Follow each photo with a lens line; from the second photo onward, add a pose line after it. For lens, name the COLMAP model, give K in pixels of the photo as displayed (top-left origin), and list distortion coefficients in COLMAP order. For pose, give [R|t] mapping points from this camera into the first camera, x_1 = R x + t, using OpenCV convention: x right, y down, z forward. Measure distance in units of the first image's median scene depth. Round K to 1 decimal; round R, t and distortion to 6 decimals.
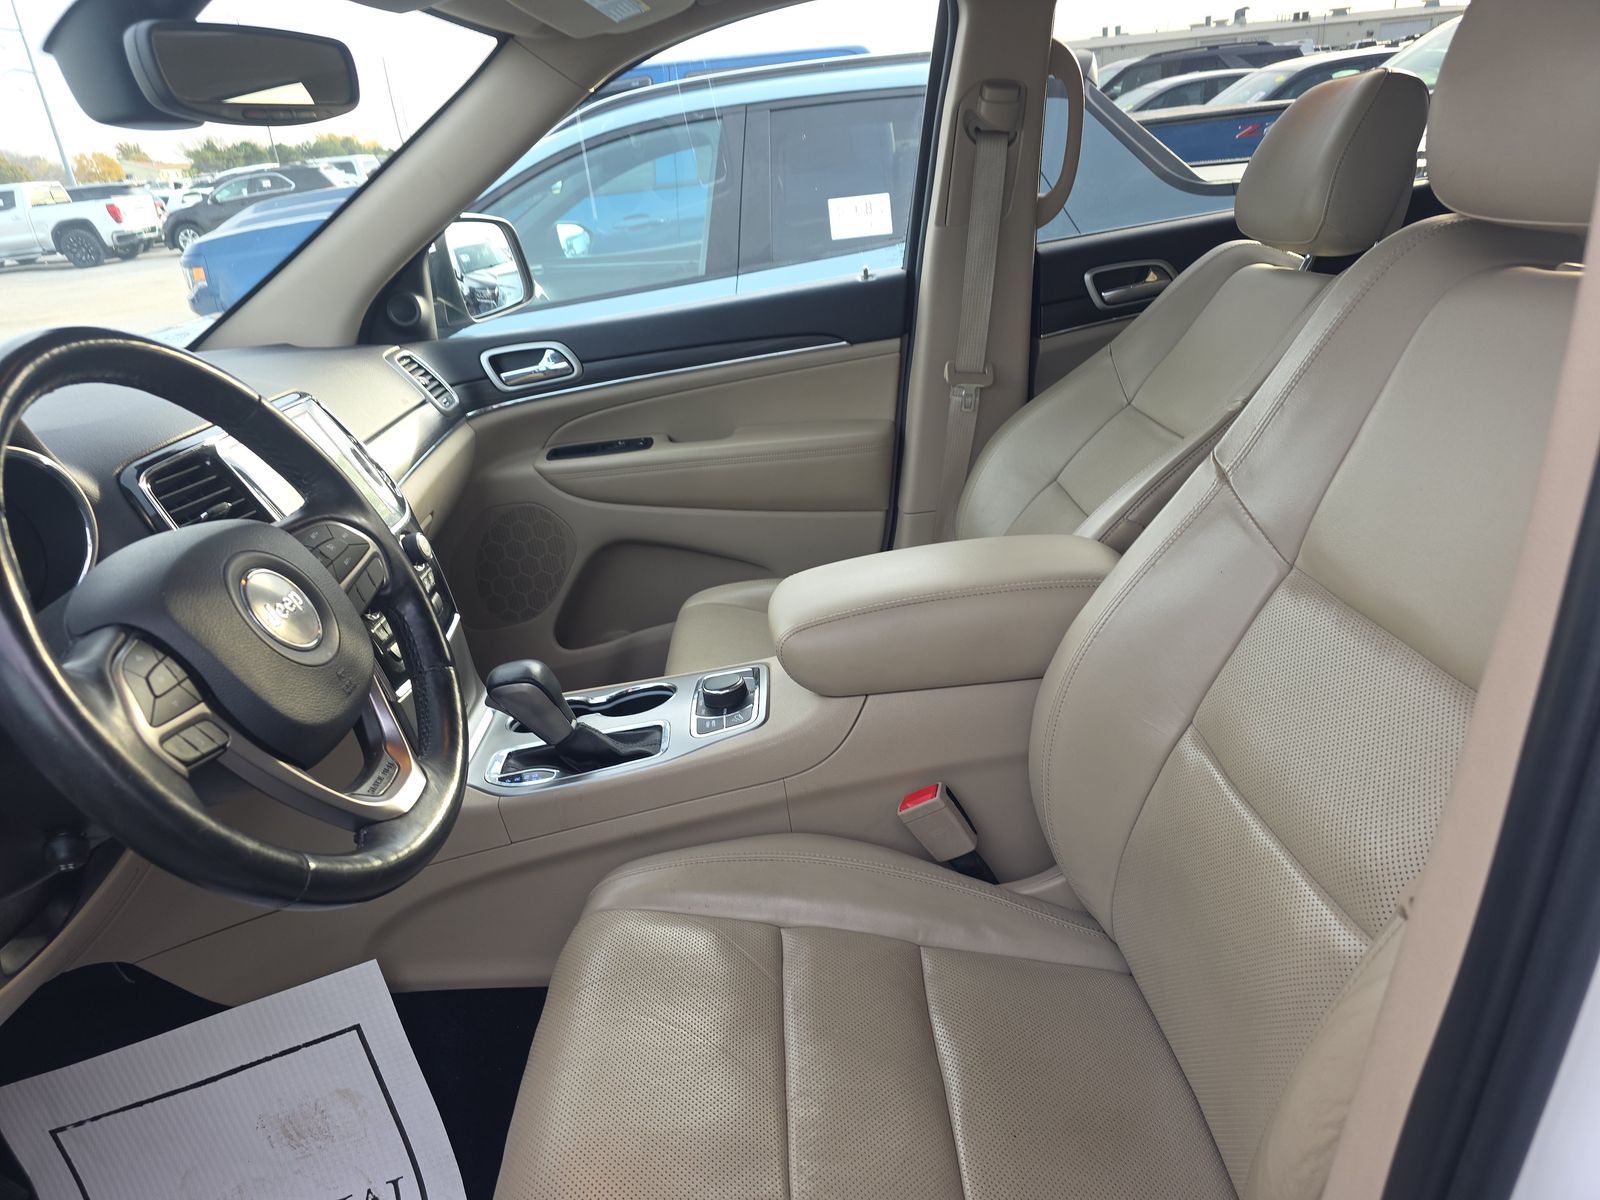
lens RADIAL K [[1027.5, 0, 800.0], [0, 1027.5, 600.0], [0, 0, 1]] dist [0.061578, -0.055133]
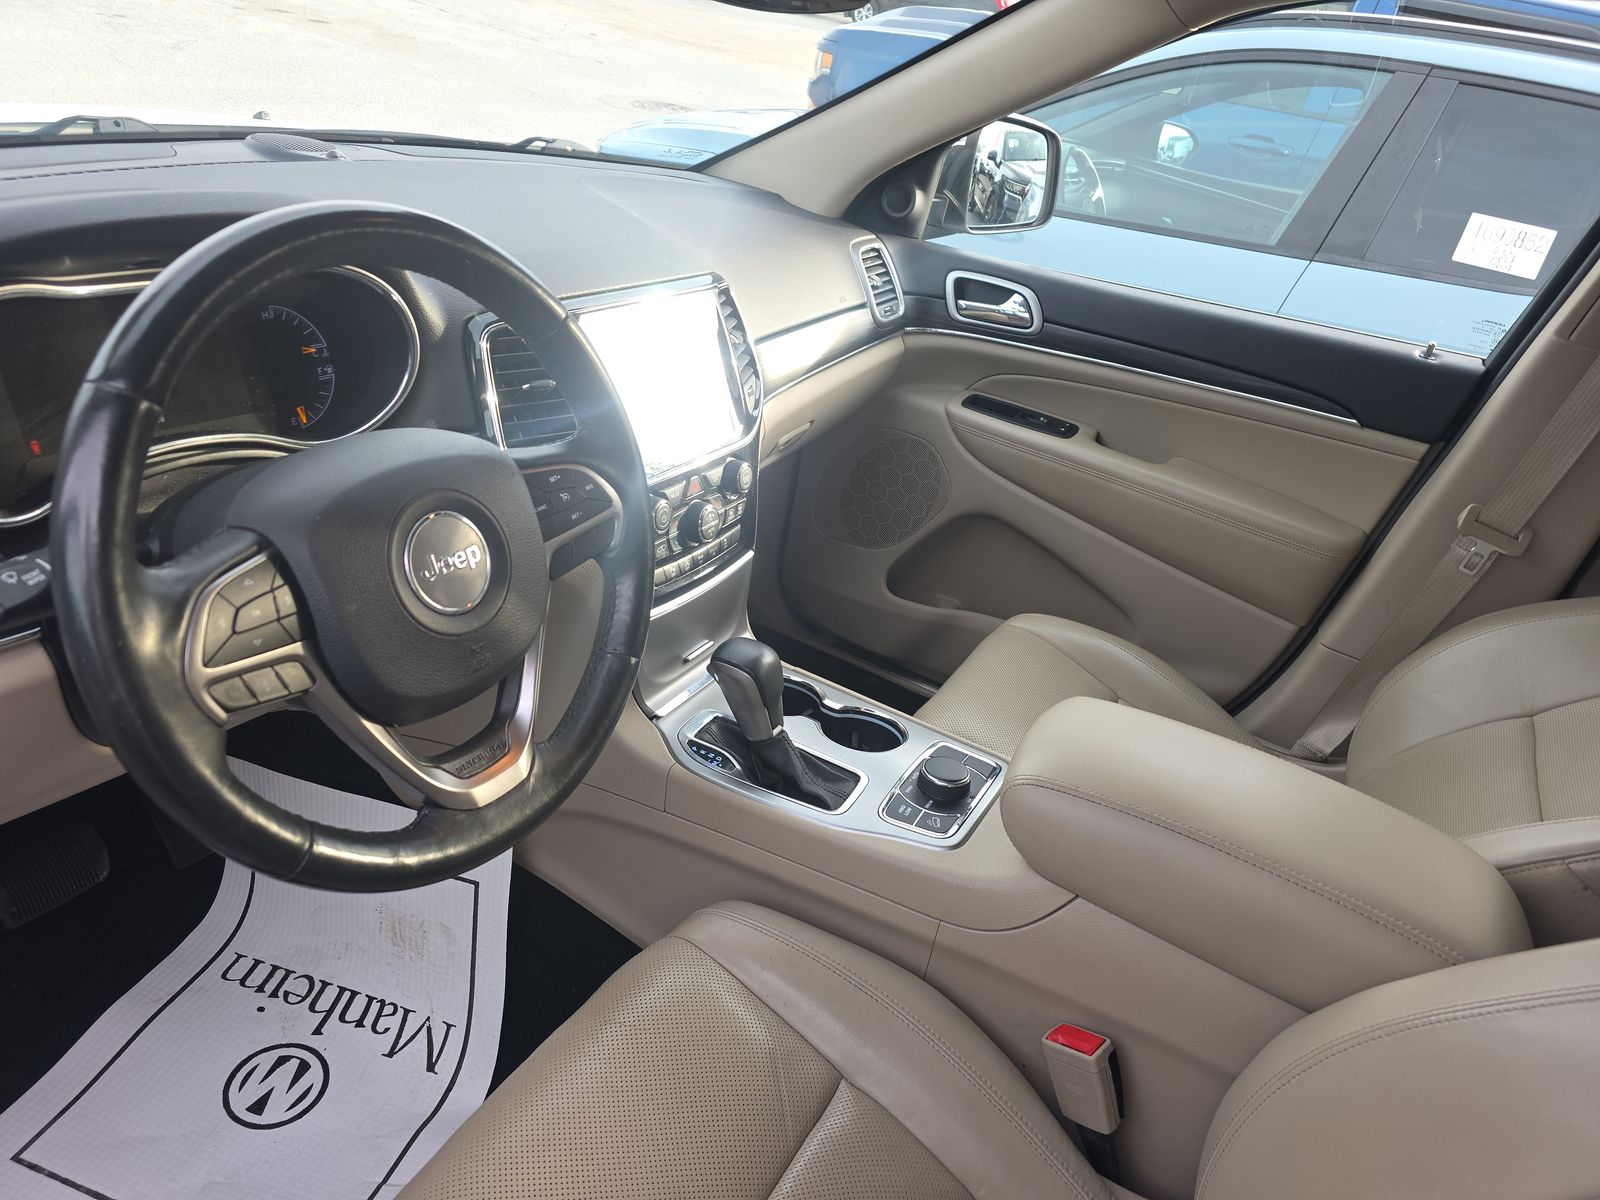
lens RADIAL K [[1027.5, 0, 800.0], [0, 1027.5, 600.0], [0, 0, 1]] dist [0.061578, -0.055133]
pose [[0.816184, 0.469359, -0.336965, 0.030795], [-0.429386, 0.882948, 0.189817, -0.100321], [0.386615, -0.010237, 0.922185, 0.100769]]
